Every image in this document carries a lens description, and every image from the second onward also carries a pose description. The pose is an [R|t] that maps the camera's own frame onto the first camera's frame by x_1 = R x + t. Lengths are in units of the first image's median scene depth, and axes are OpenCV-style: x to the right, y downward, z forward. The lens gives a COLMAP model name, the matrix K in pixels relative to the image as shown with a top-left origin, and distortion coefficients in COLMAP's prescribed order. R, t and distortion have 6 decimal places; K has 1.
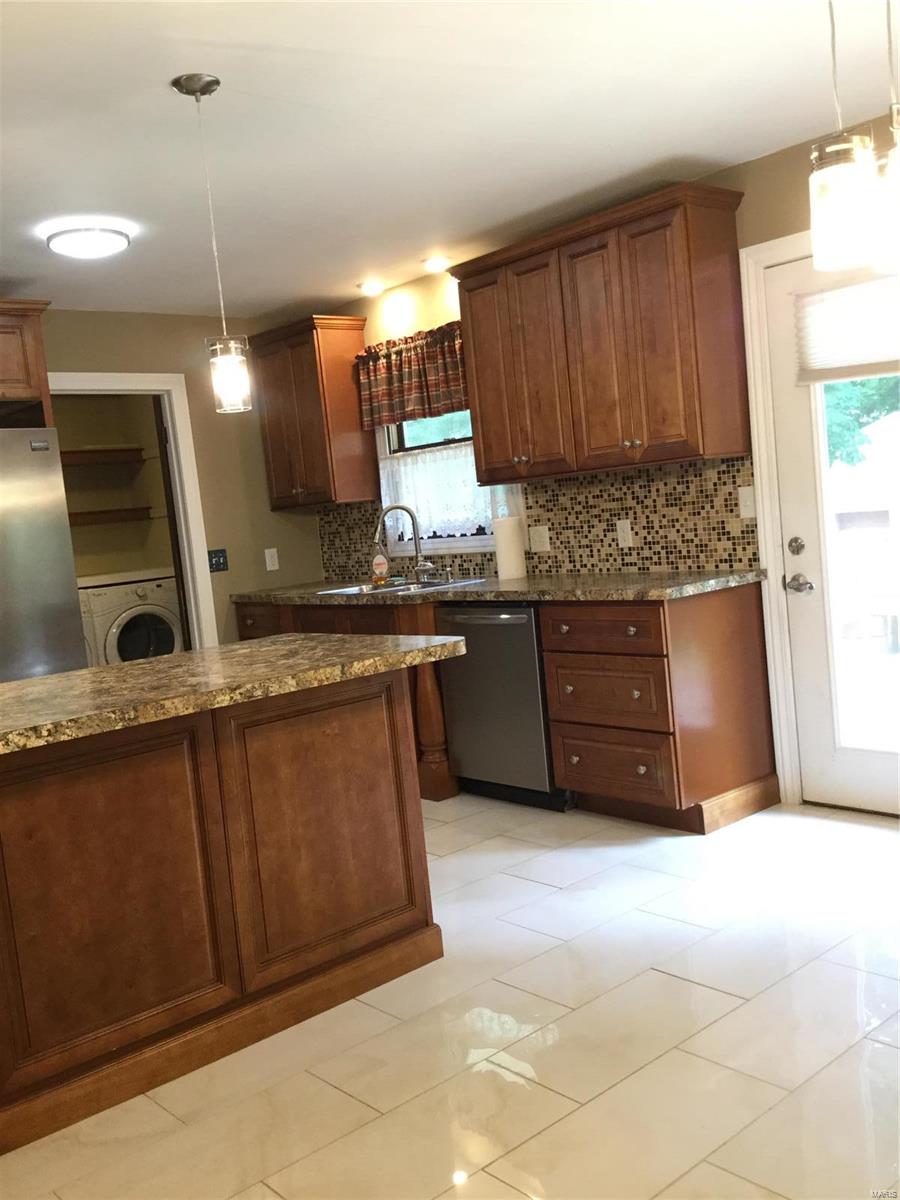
lens RADIAL K [[1071.1, 0, 450.0], [0, 1071.1, 600.0], [0, 0, 1]] dist [0.081516, -0.212525]
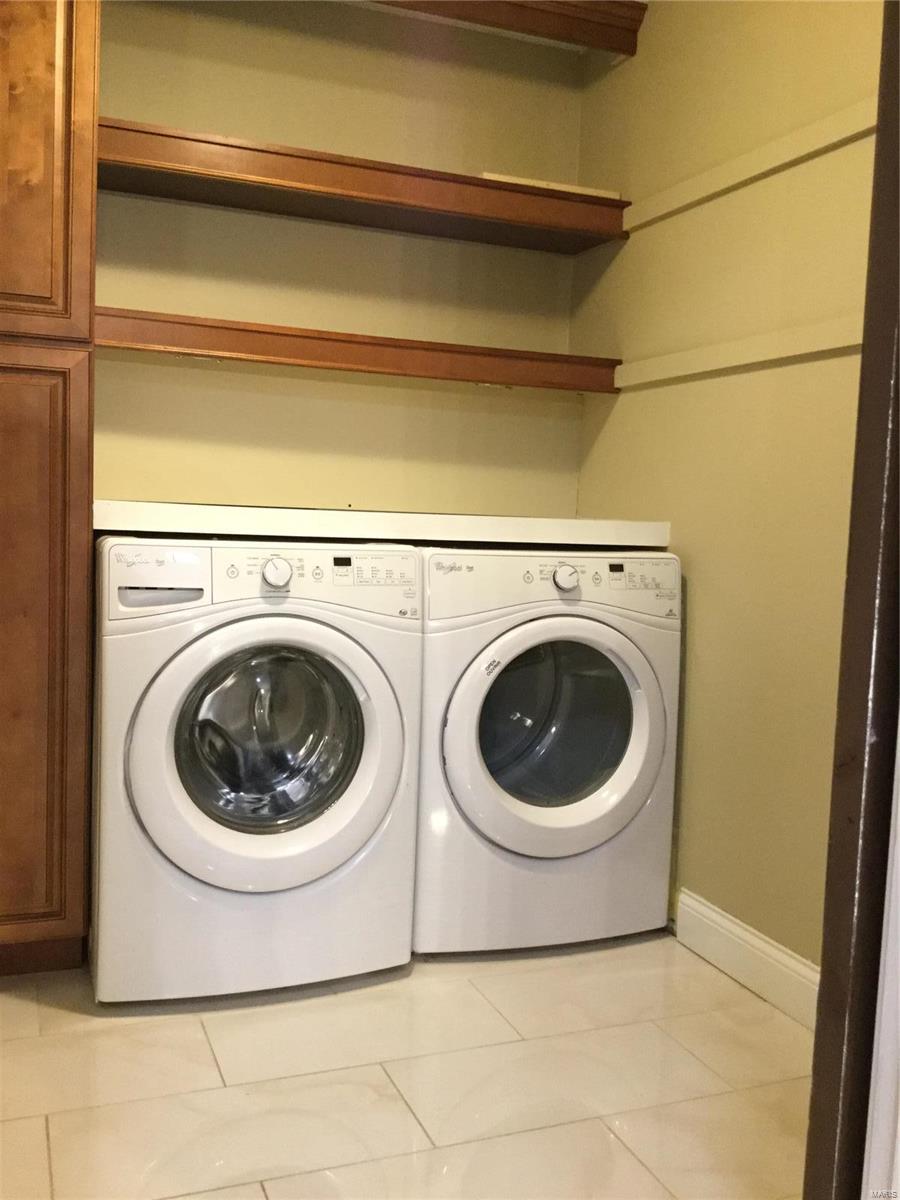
lens RADIAL K [[1071.1, 0, 450.0], [0, 1071.1, 600.0], [0, 0, 1]] dist [0.081516, -0.212525]
pose [[0.936566, 0.165435, -0.308991, -0.213766], [-0.160931, 0.986147, 0.040199, -0.008235], [0.311361, 0.012078, 0.950215, 0.658588]]
